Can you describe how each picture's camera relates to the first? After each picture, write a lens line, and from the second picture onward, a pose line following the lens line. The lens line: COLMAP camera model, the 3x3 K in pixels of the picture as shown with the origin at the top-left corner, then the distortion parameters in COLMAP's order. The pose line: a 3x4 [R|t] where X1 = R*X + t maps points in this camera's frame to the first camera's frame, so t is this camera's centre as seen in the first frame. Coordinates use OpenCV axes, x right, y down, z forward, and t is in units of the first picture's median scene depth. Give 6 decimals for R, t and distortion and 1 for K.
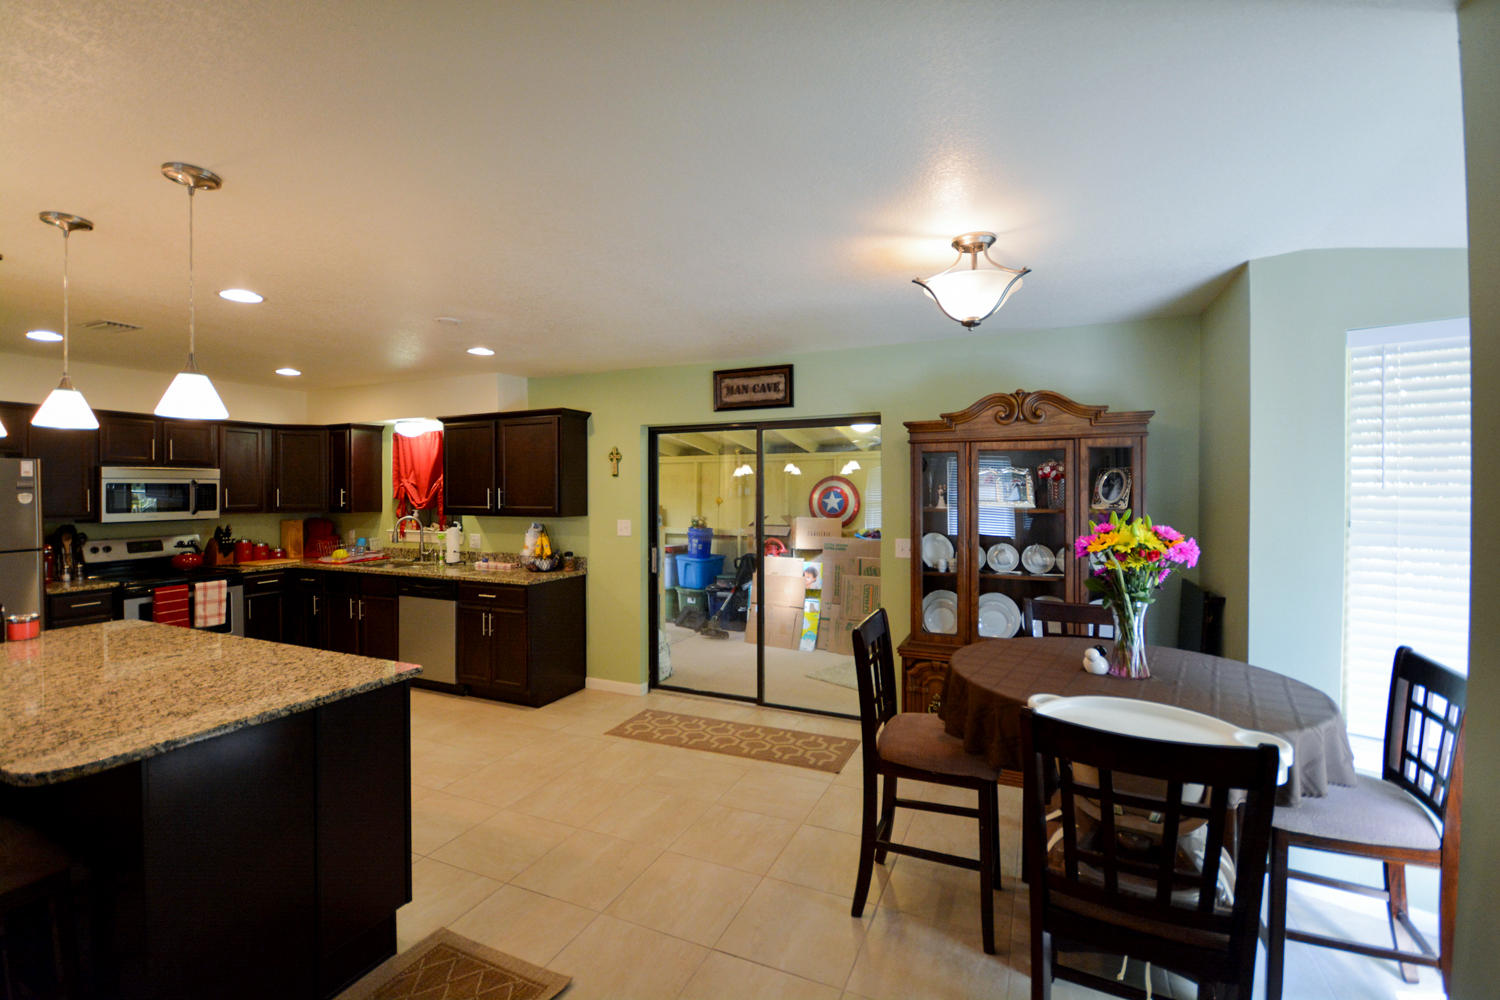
lens RADIAL K [[679.2, 0, 734.2], [0, 679.2, 505.7], [0, 0, 1]] dist [-0.012936, 0.000282]
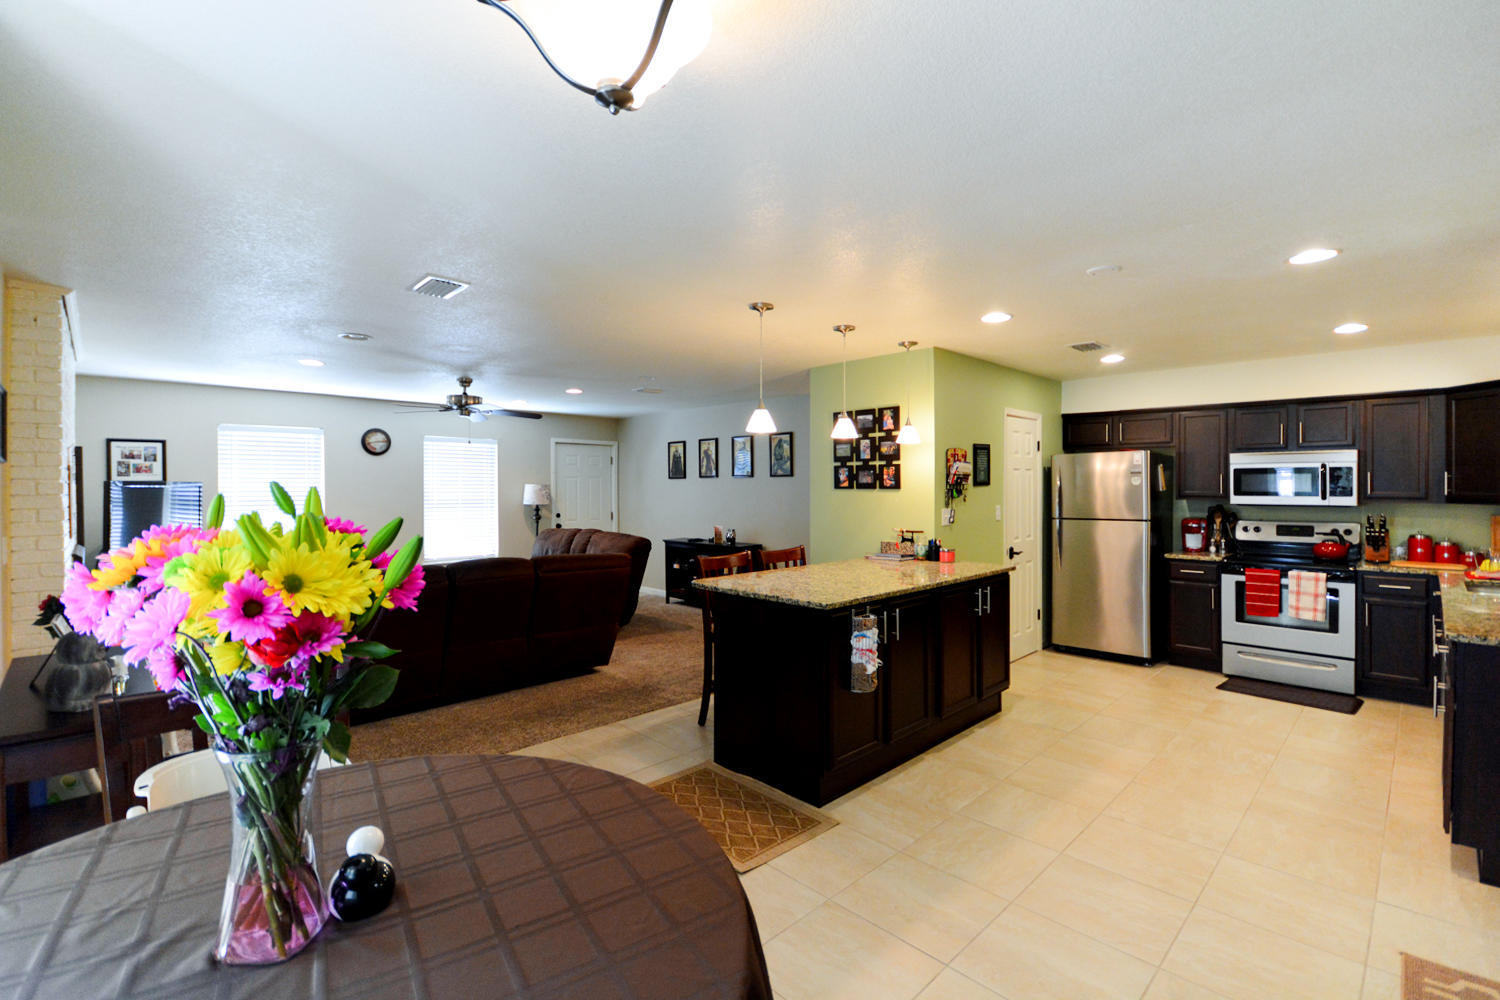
lens RADIAL K [[679.2, 0, 751.7], [0, 679.2, 488.2], [0, 0, 1]] dist [-0.012936, 0.000282]
pose [[-0.337748, 0.006854, -0.941212, 0.376419], [-0.027240, 0.999483, 0.017053, 0.002402], [0.940842, 0.031398, -0.337387, 0.626022]]
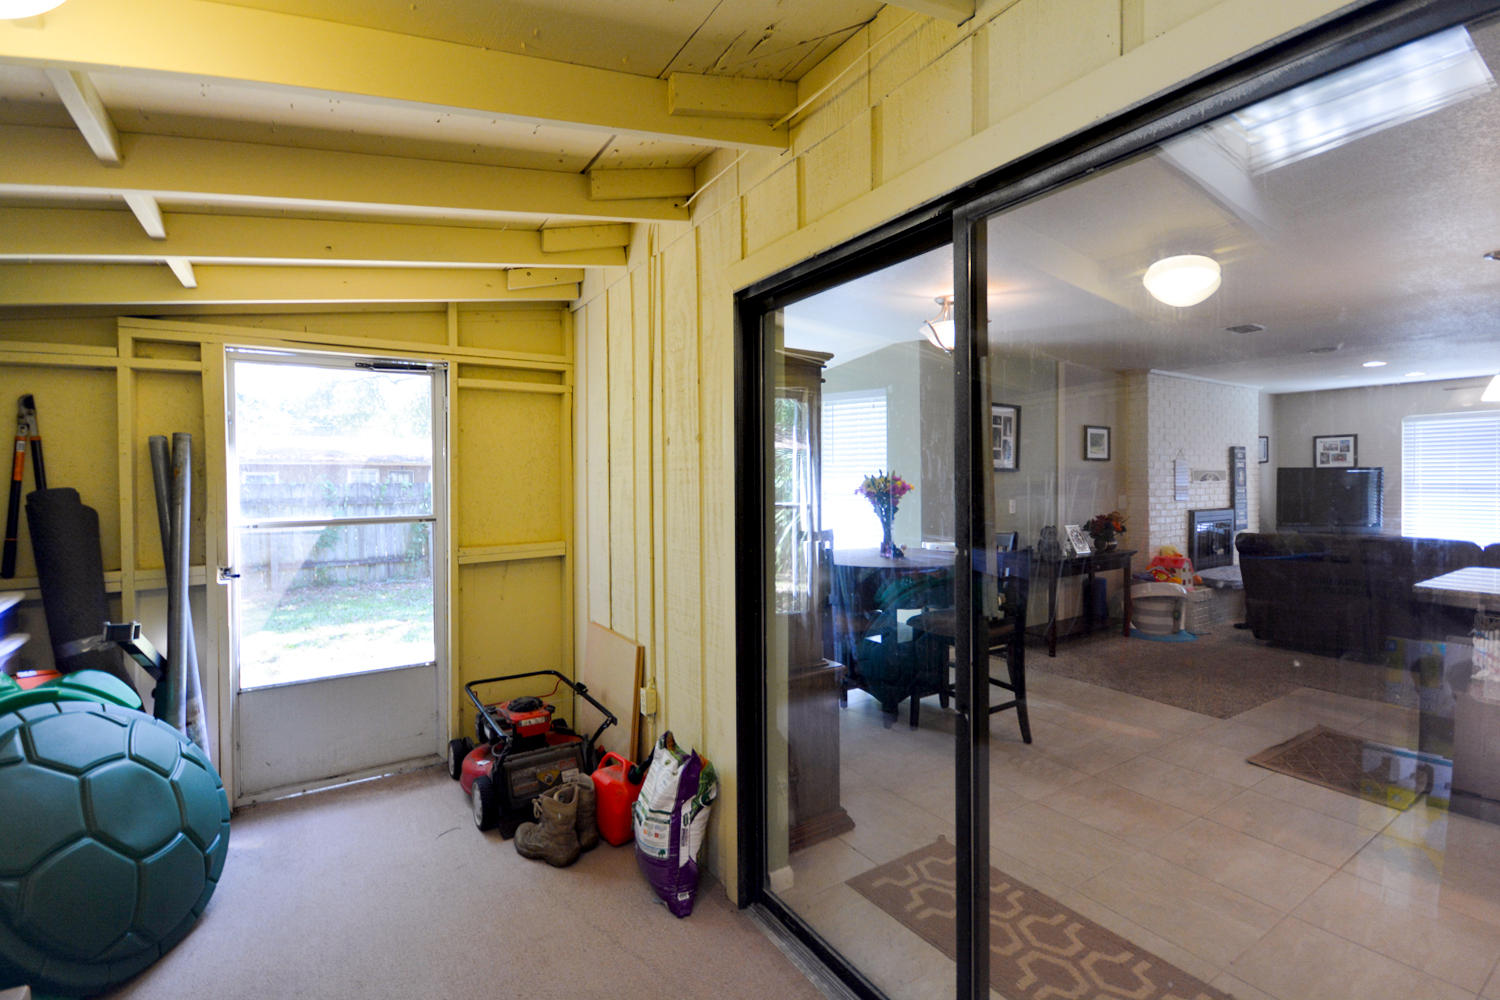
lens RADIAL K [[679.2, 0, 749.4], [0, 679.2, 487.8], [0, 0, 1]] dist [-0.012936, 0.000282]
pose [[-0.859639, 0.001396, 0.510900, 0.013053], [0.026046, 0.998816, 0.041096, -0.011302], [-0.510237, 0.048634, -0.858657, 1.226445]]
